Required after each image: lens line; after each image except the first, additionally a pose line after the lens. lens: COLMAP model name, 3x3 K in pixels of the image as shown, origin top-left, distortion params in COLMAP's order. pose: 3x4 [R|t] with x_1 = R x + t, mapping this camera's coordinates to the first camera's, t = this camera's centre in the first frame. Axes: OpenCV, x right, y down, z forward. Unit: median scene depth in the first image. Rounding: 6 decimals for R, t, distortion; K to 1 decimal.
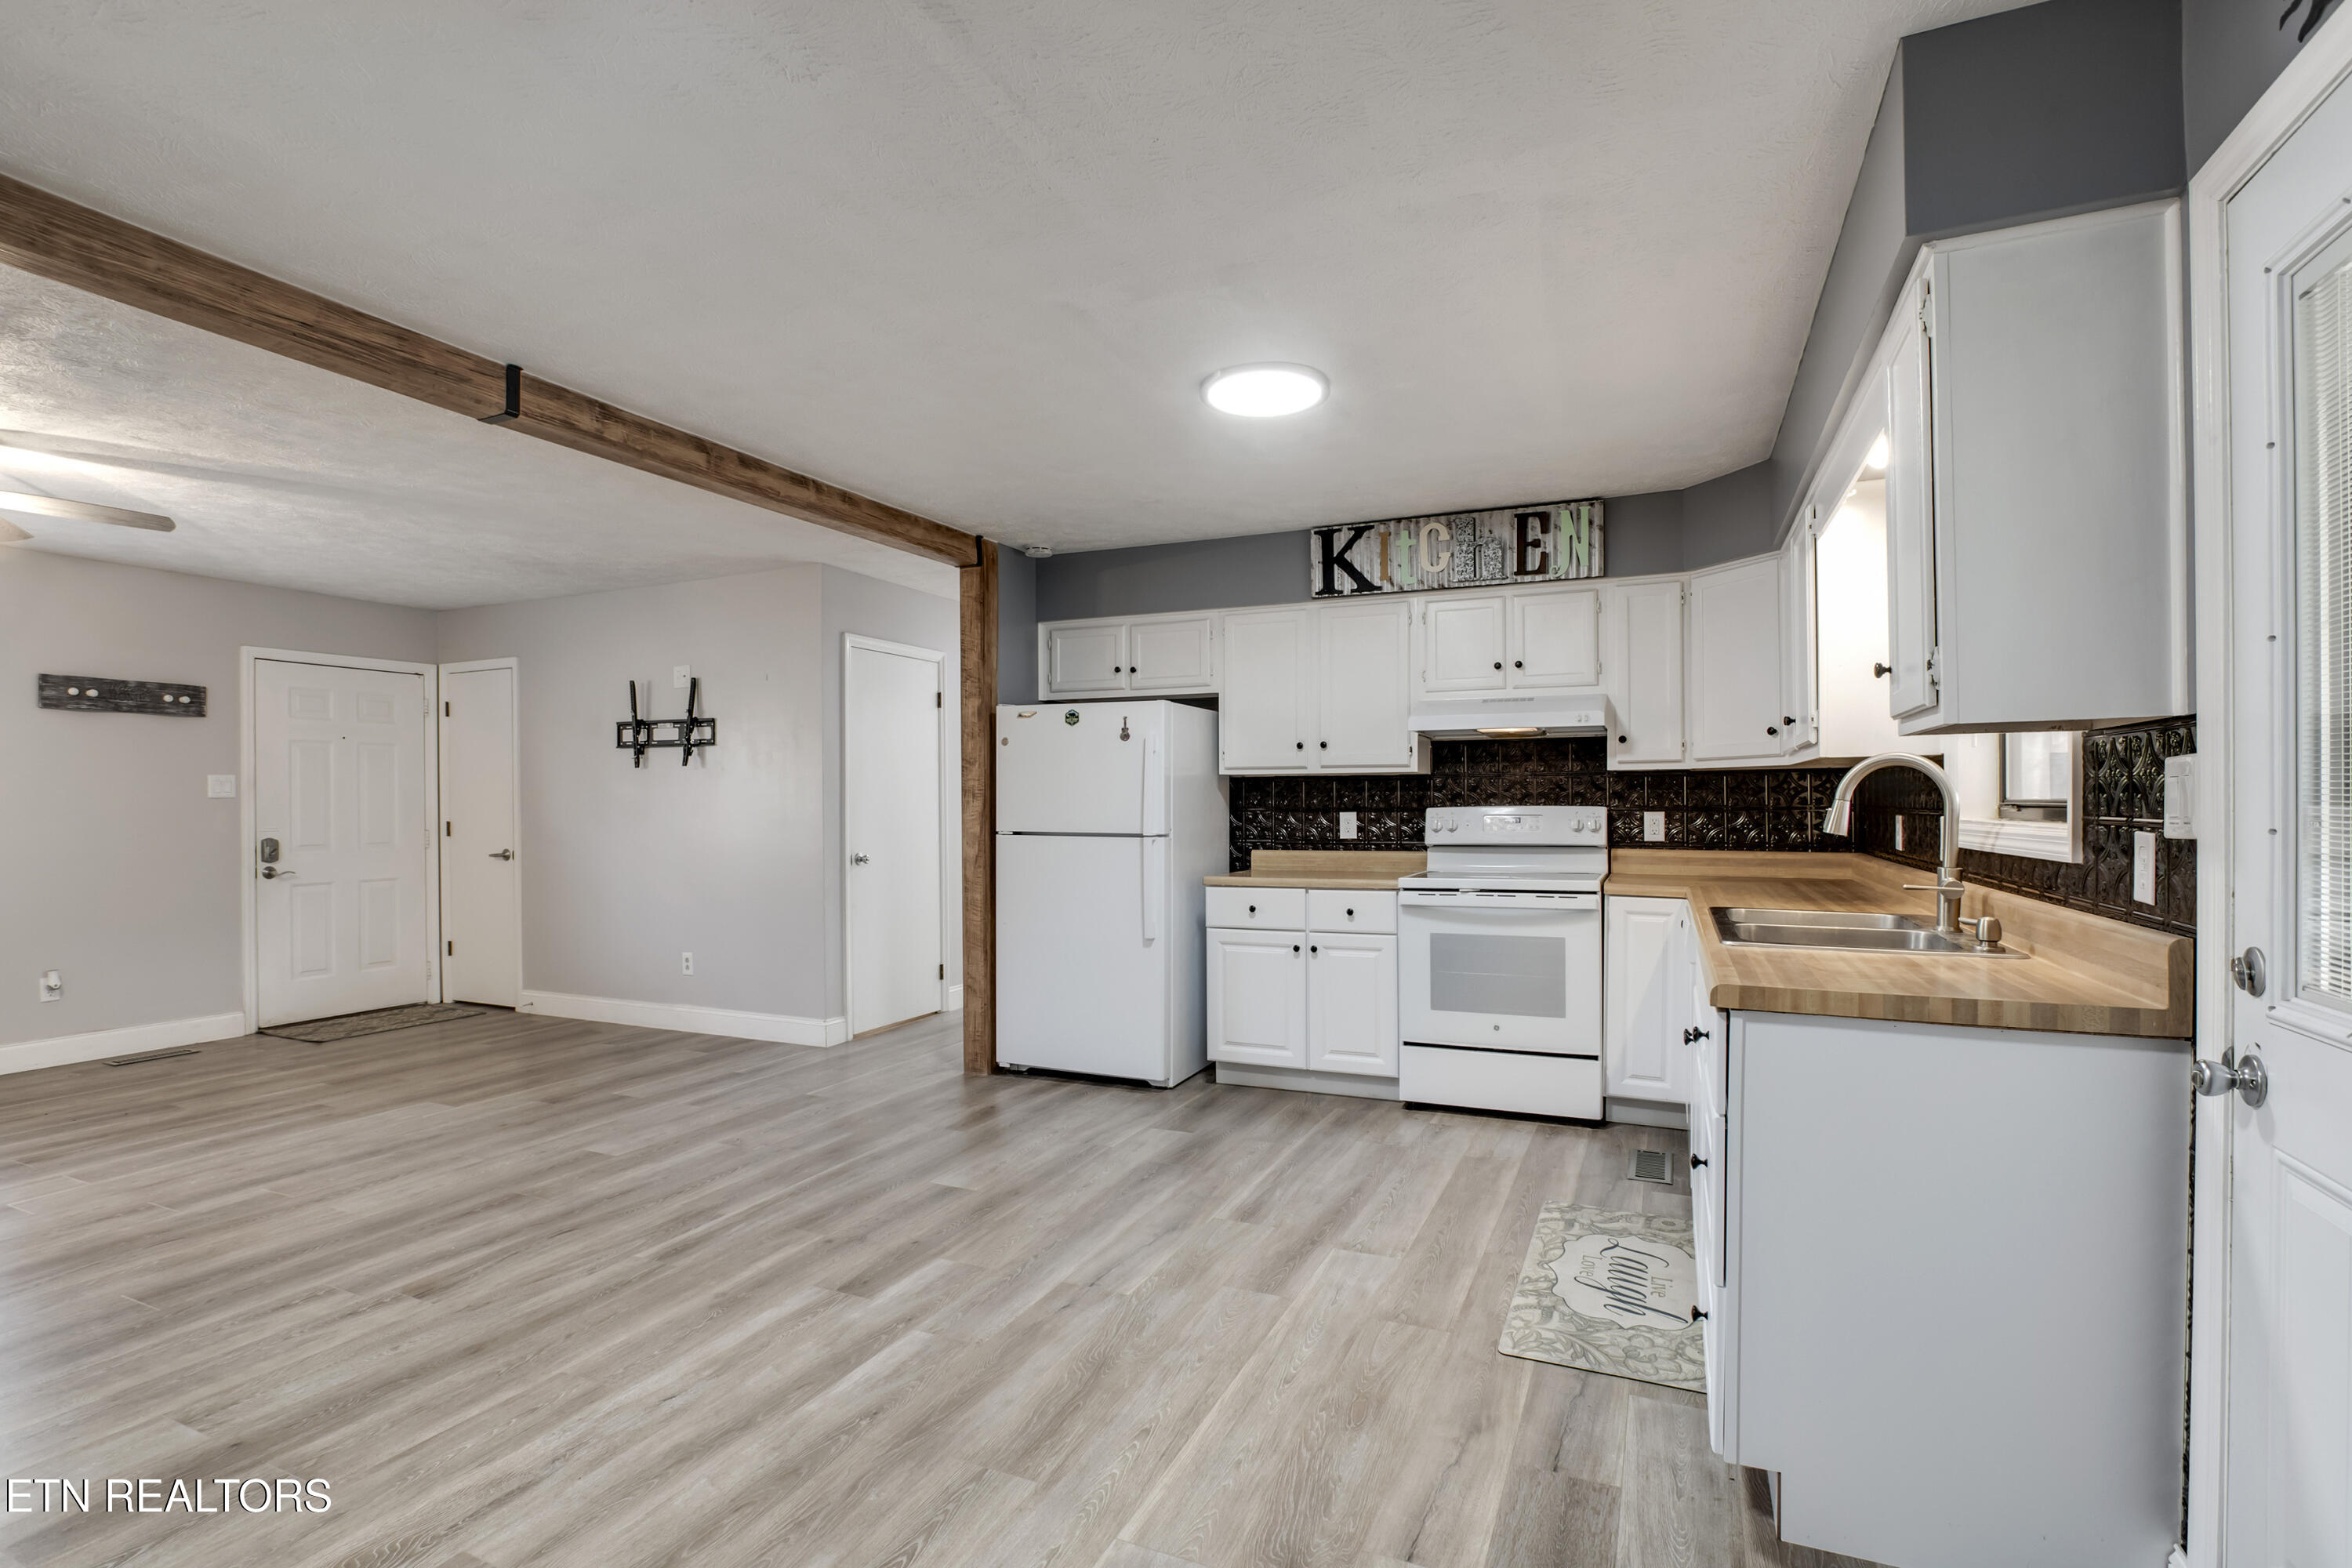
lens RADIAL K [[1095.0, 0, 1182.7], [0, 1095.0, 807.8], [0, 0, 1]] dist [-0.027606, 0.005928]
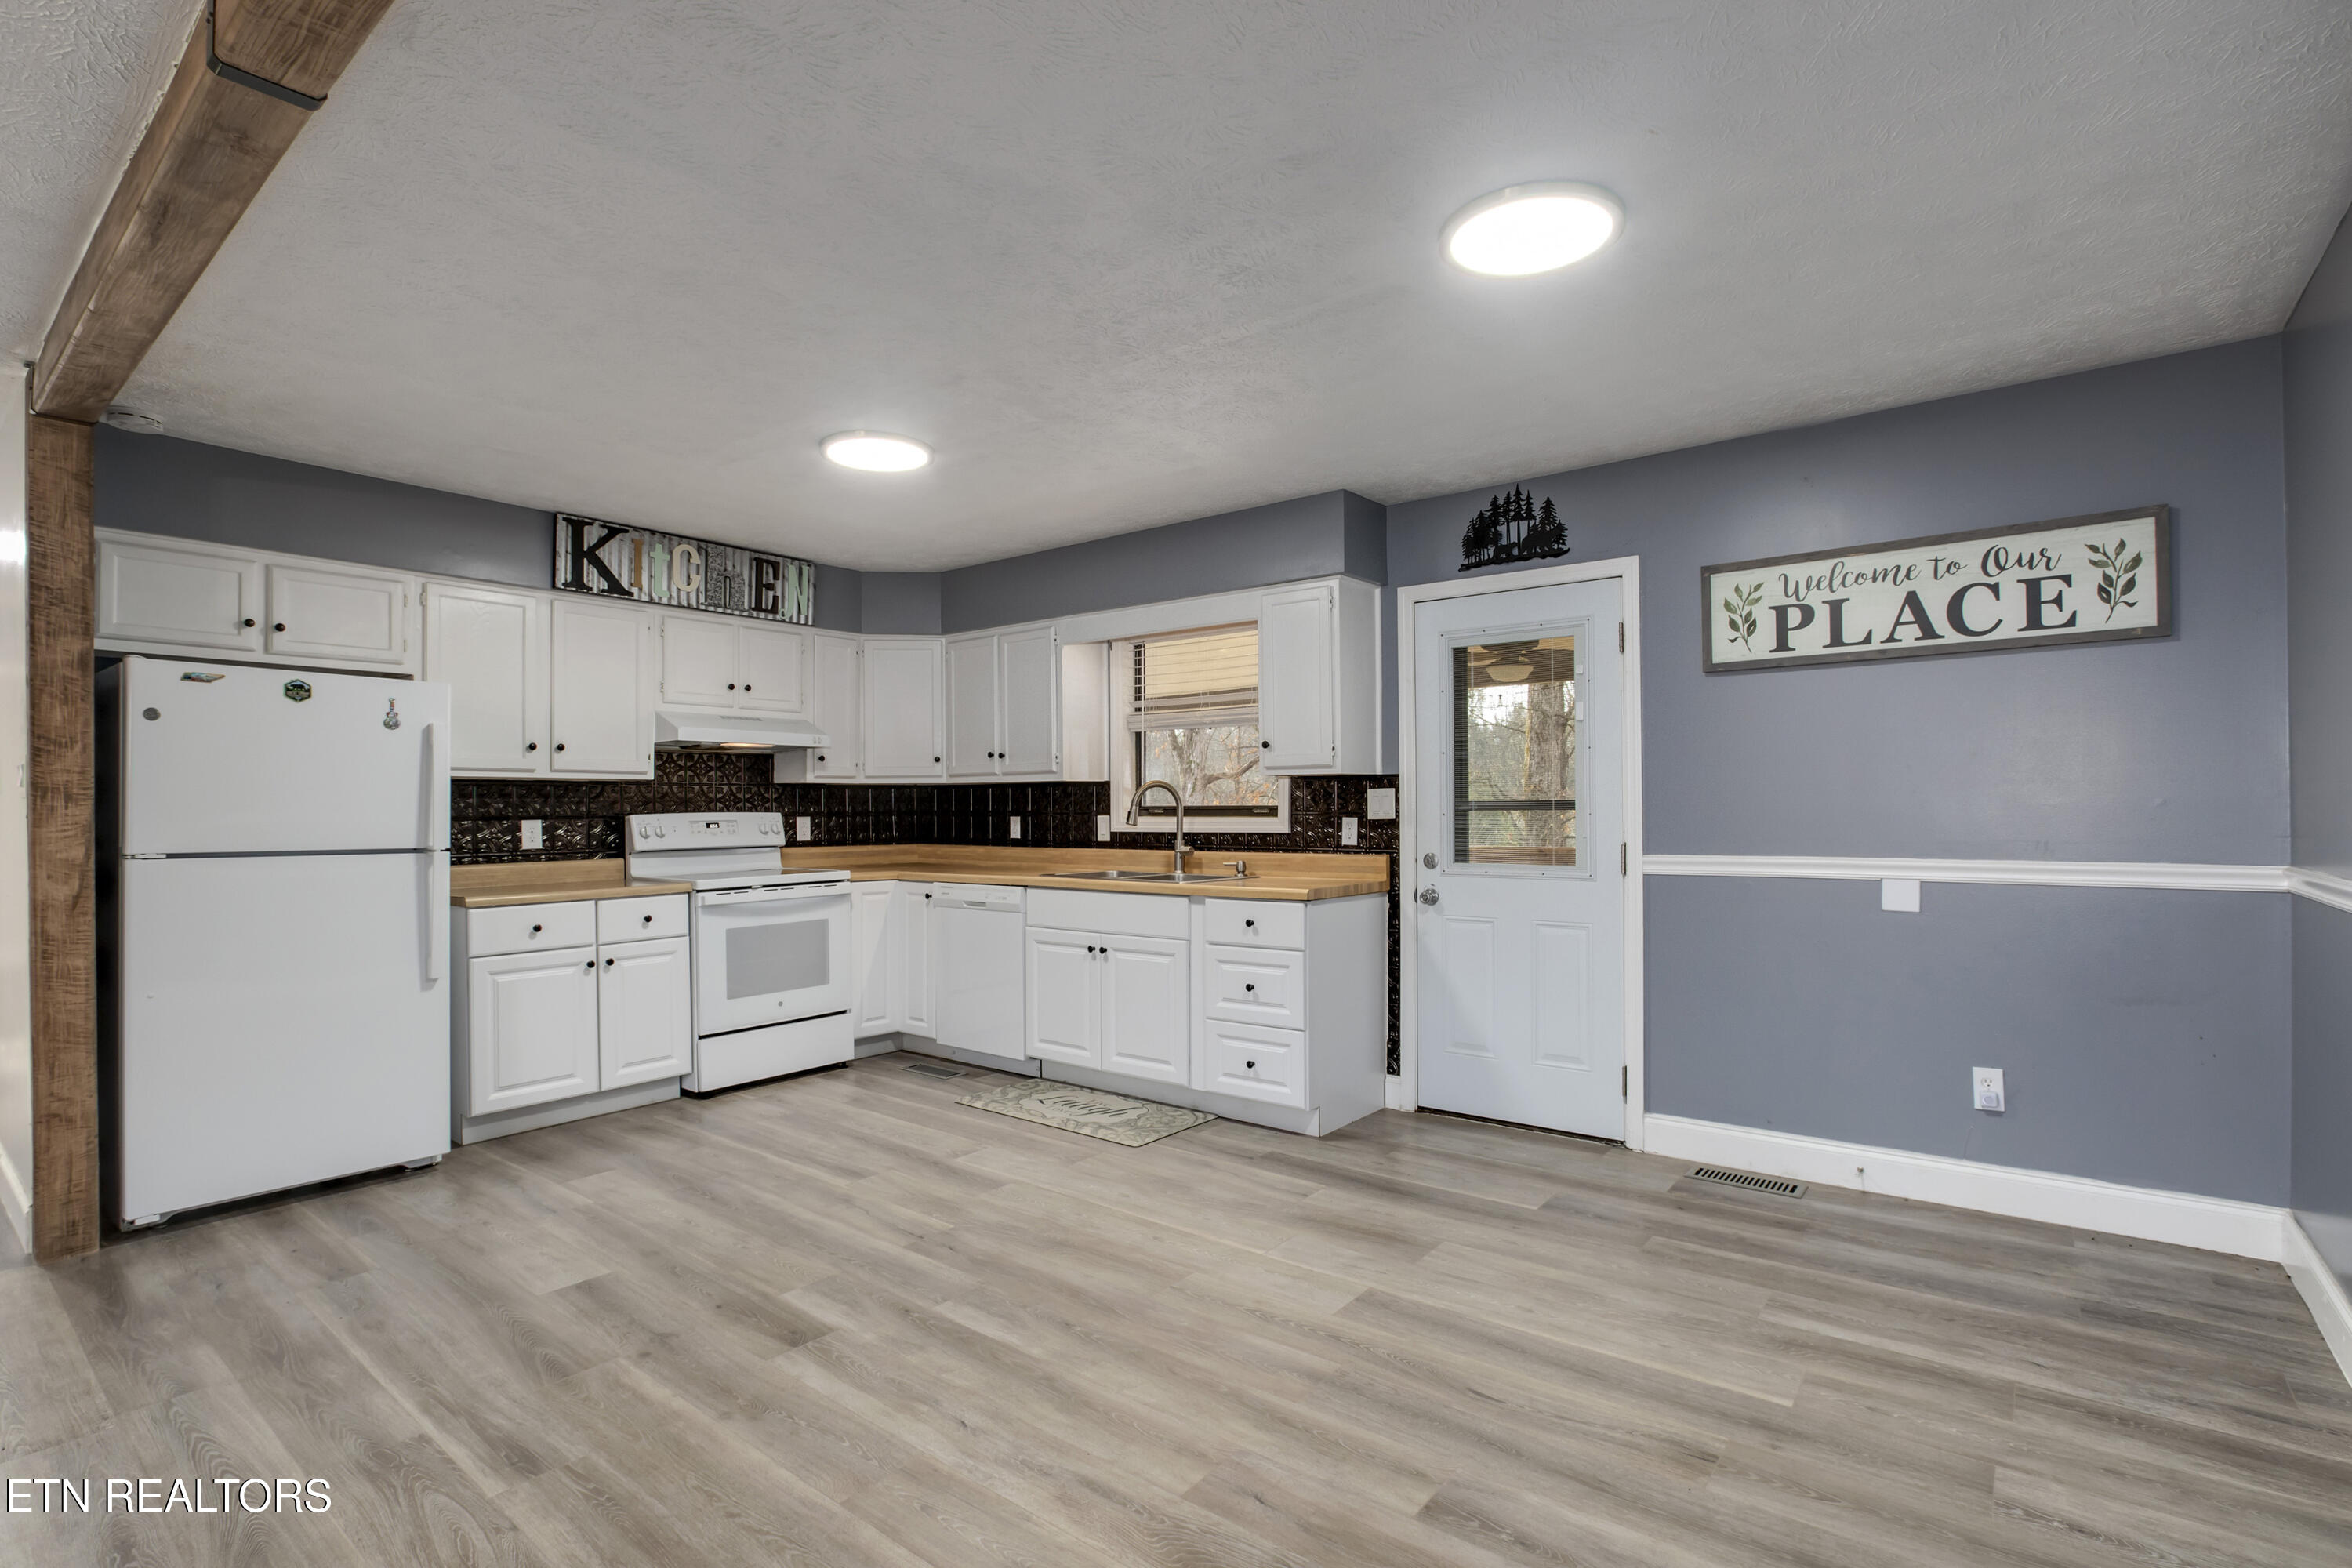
lens RADIAL K [[1095.0, 0, 1178.7], [0, 1095.0, 806.8], [0, 0, 1]] dist [-0.027606, 0.005928]
pose [[0.247062, 0.003153, 0.968994, -0.764034], [0.009259, 0.999941, -0.005614, 0.003364], [-0.968955, 0.010359, 0.247019, 0.320258]]
